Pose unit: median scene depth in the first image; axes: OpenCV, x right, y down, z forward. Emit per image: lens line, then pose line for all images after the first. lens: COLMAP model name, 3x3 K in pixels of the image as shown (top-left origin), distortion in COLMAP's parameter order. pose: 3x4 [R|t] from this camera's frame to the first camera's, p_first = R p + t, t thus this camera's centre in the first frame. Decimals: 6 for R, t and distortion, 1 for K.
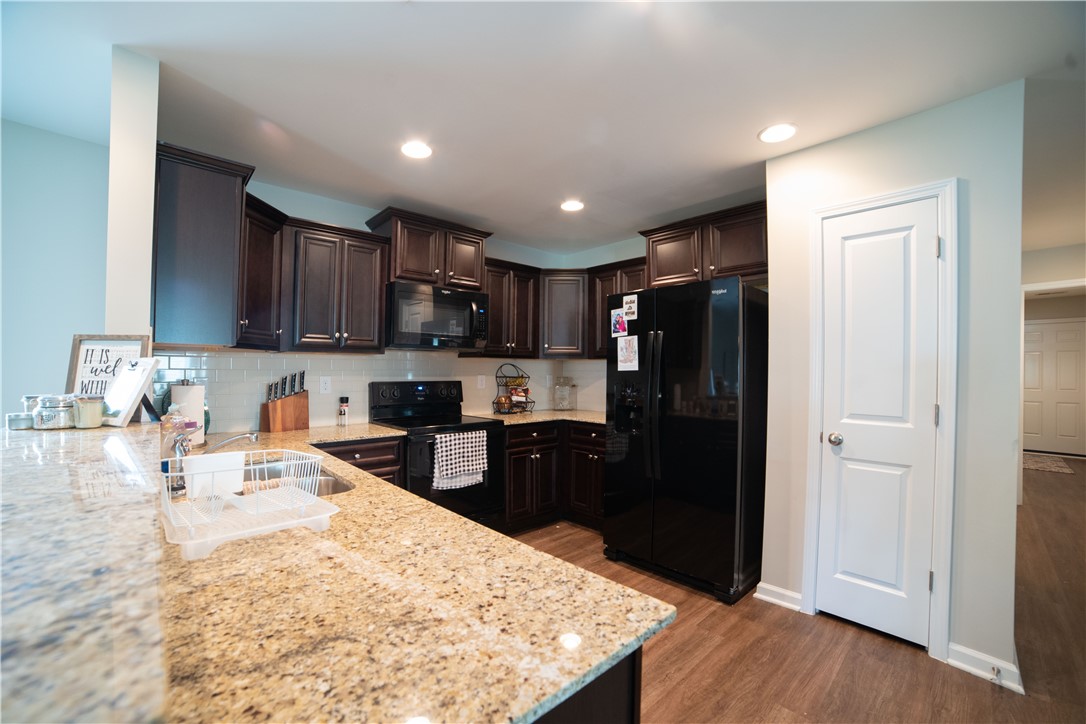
lens RADIAL K [[447.8, 0, 536.5], [0, 447.8, 371.9], [0, 0, 1]] dist [-0.100224, 0.033377]
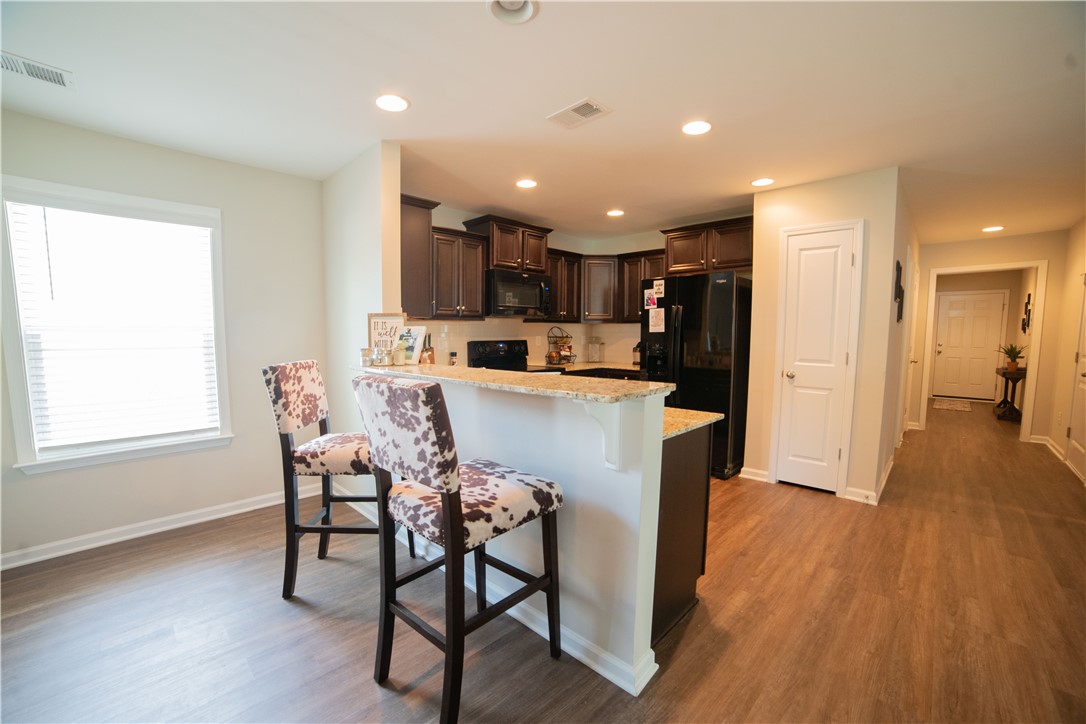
lens RADIAL K [[447.8, 0, 536.5], [0, 447.8, 371.9], [0, 0, 1]] dist [-0.100224, 0.033377]
pose [[0.998966, -0.008986, 0.044573, -0.250779], [0.005087, 0.996211, 0.086816, -0.001273], [-0.045184, -0.086499, 0.995227, -0.439296]]
